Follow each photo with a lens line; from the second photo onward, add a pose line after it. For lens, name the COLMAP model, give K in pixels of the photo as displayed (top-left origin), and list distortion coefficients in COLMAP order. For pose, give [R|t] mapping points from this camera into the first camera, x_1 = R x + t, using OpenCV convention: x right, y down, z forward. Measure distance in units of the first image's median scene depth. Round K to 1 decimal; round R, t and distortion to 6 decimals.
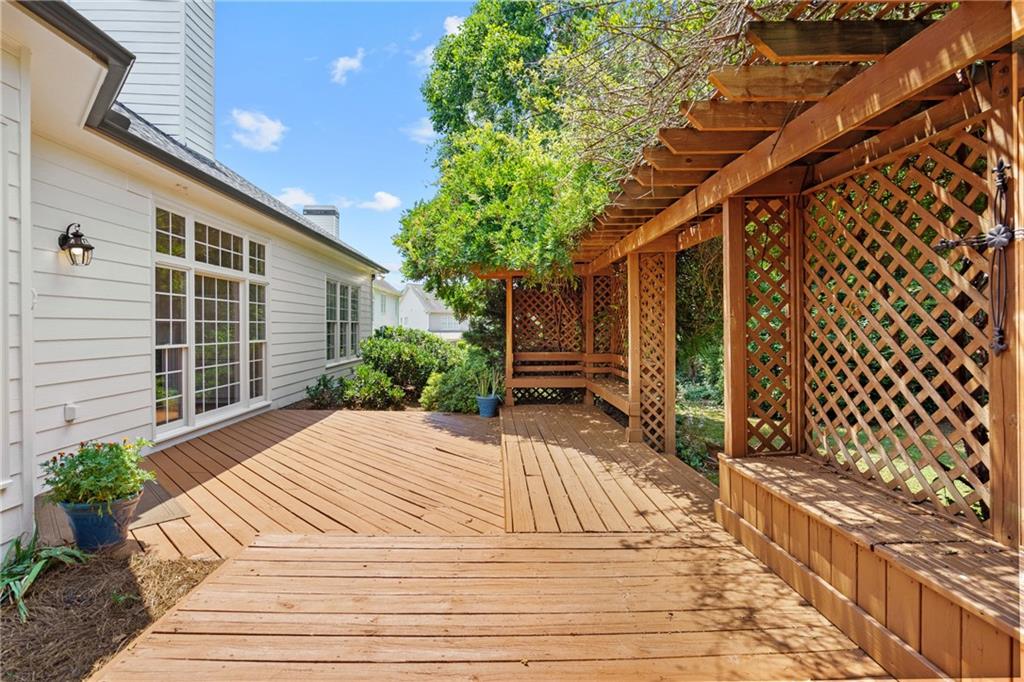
lens RADIAL K [[466.8, 0, 509.5], [0, 466.8, 336.8], [0, 0, 1]] dist [-0.000093, 0.000047]
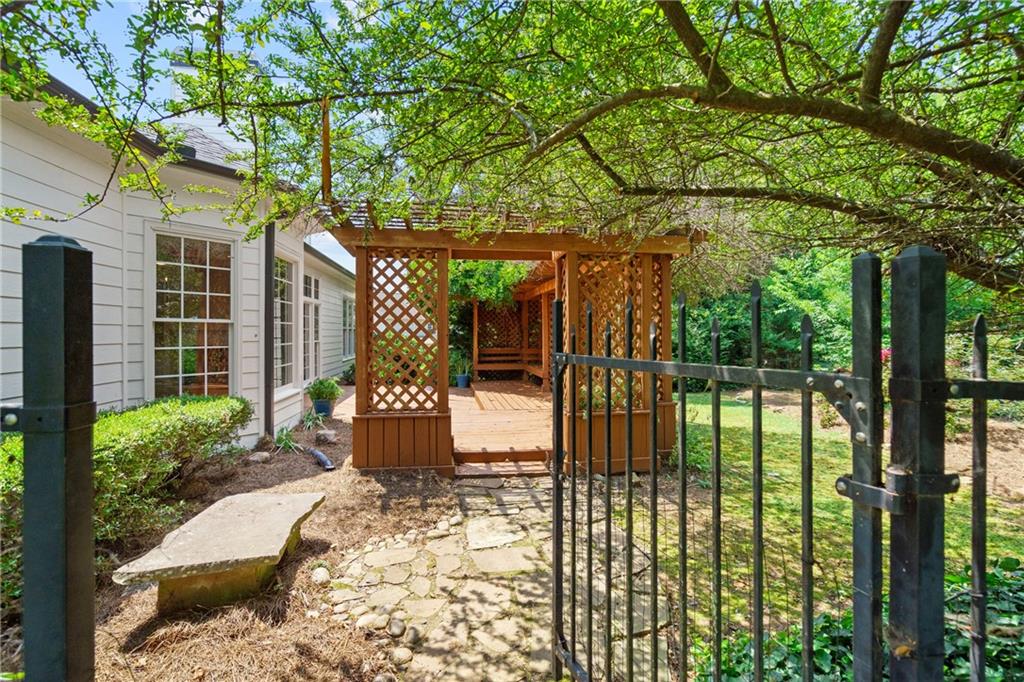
lens RADIAL K [[466.8, 0, 510.3], [0, 466.8, 340.3], [0, 0, 1]] dist [-0.000093, 0.000047]
pose [[0.994068, -0.002037, 0.108738, -0.071595], [0.002405, 0.999992, -0.003255, 0.014786], [-0.108730, 0.003497, 0.994065, -0.756455]]
